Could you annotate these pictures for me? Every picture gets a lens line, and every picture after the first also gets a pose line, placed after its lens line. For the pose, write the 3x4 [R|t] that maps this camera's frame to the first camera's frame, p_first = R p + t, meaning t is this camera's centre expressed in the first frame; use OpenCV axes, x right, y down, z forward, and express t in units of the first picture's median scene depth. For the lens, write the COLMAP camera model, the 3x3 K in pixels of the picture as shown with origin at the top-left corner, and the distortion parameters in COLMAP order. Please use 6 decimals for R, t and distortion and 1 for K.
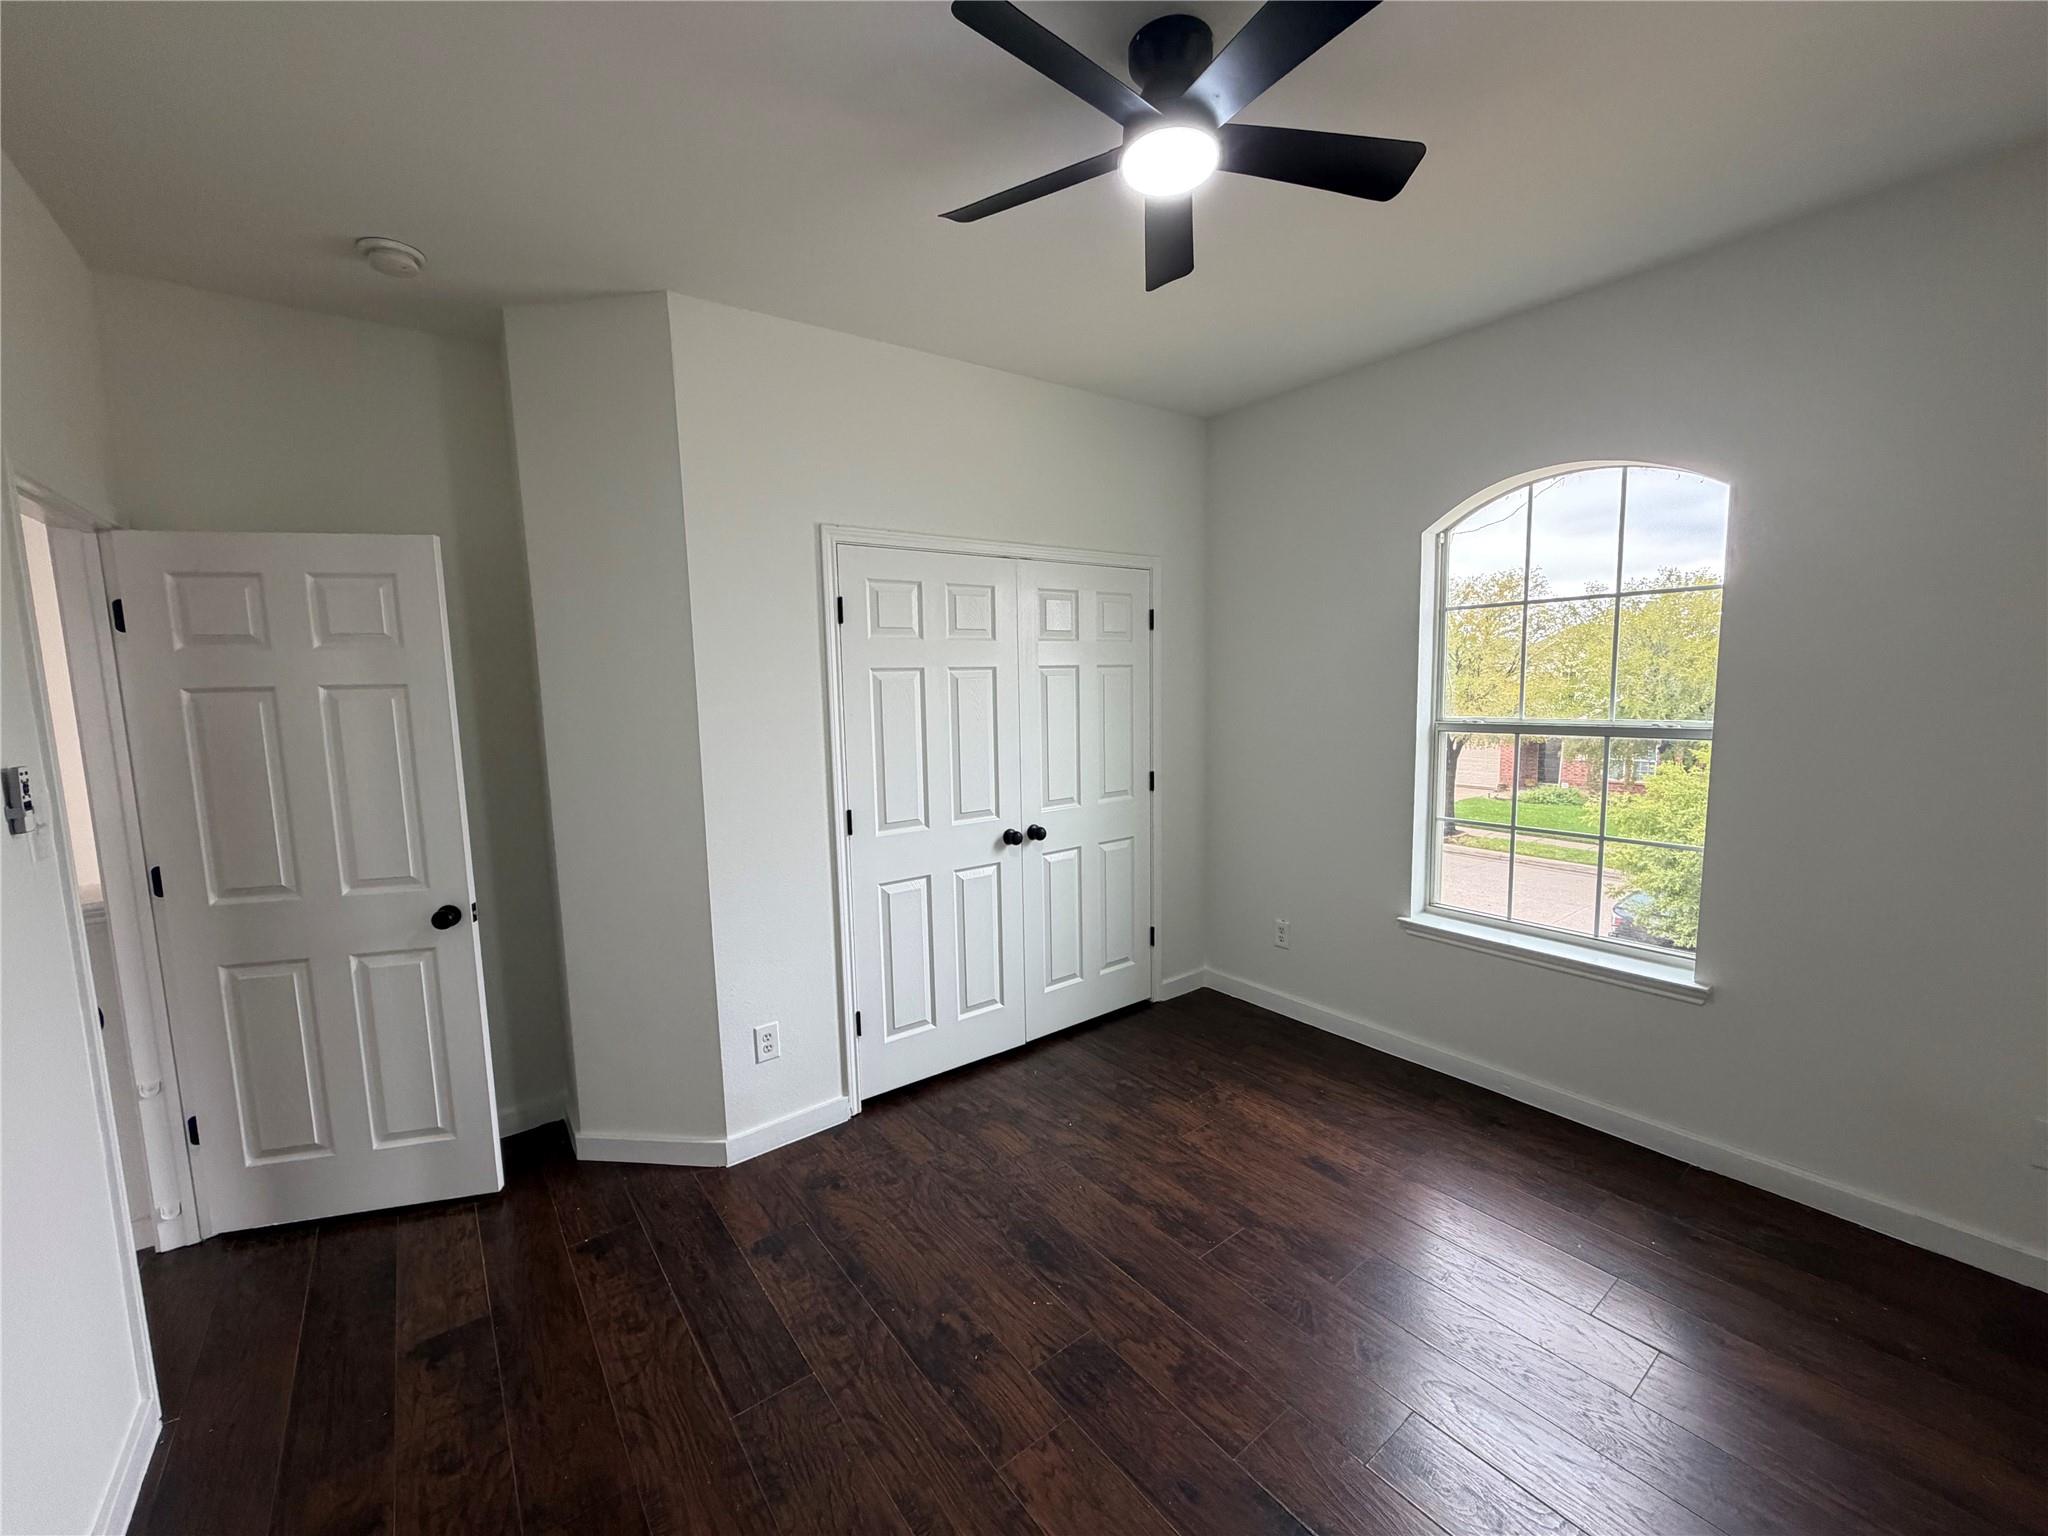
lens RADIAL K [[819.3, 0, 1020.6], [0, 819.3, 766.2], [0, 0, 1]] dist [-0.001673, 0.000985]
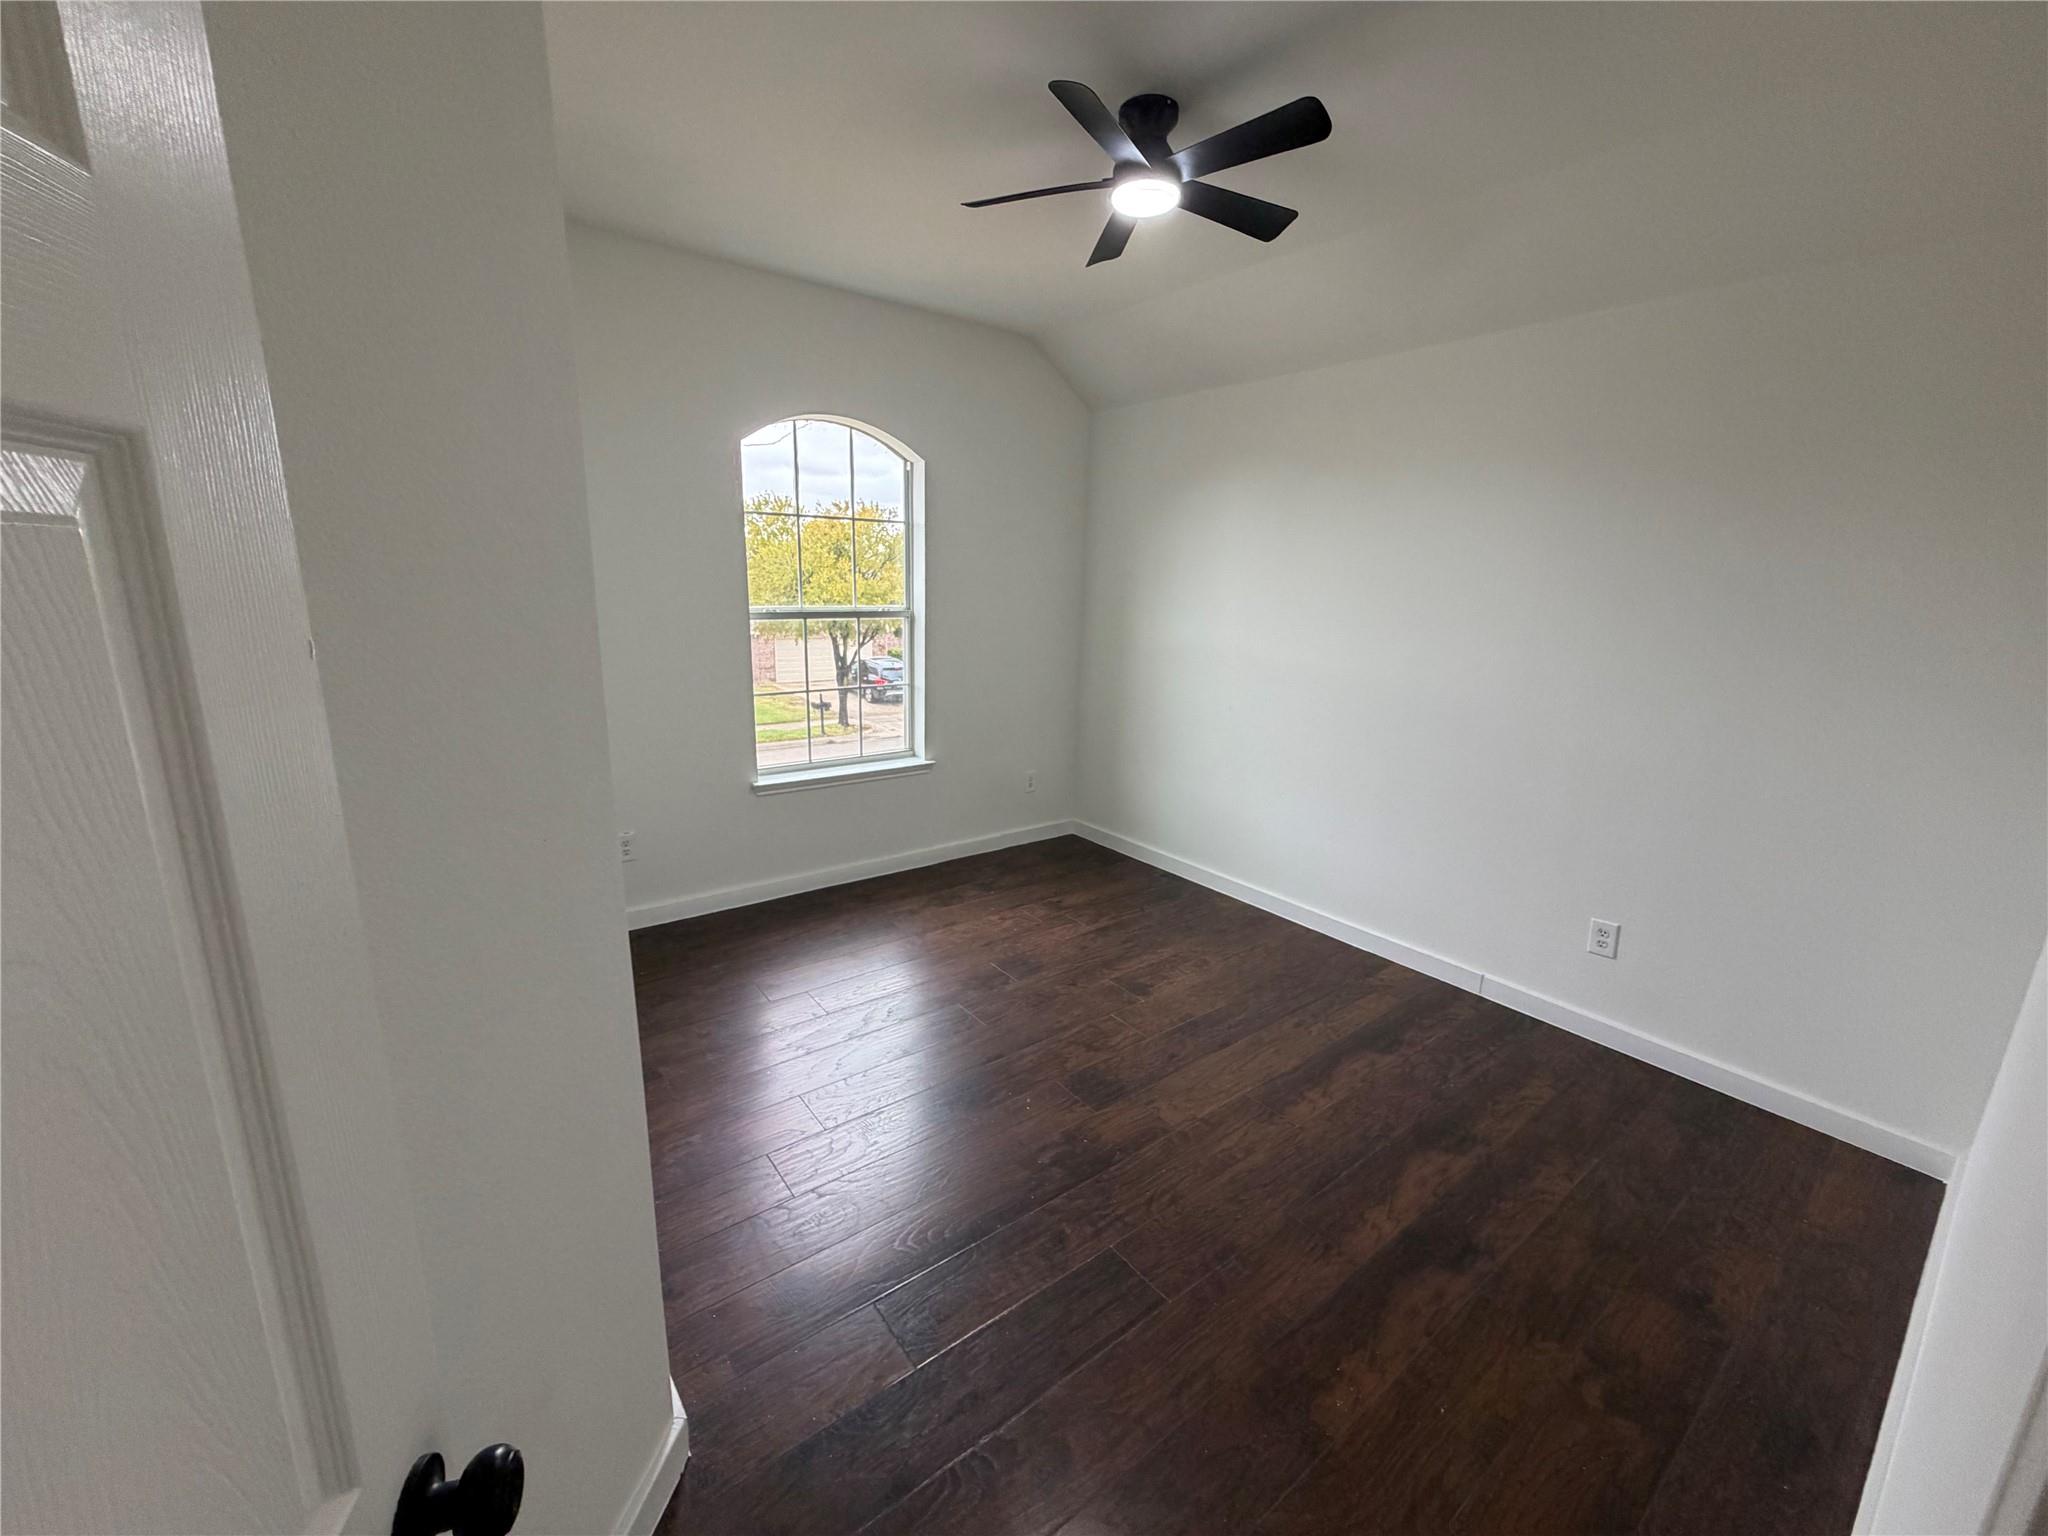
lens RADIAL K [[819.3, 0, 1023.9], [0, 819.3, 773.1], [0, 0, 1]] dist [-0.001673, 0.000985]
pose [[-0.002084, -0.210921, 0.977501, -0.689511], [0.091357, 0.973375, 0.210226, -0.040485], [-0.995816, 0.089740, 0.017241, 0.630651]]
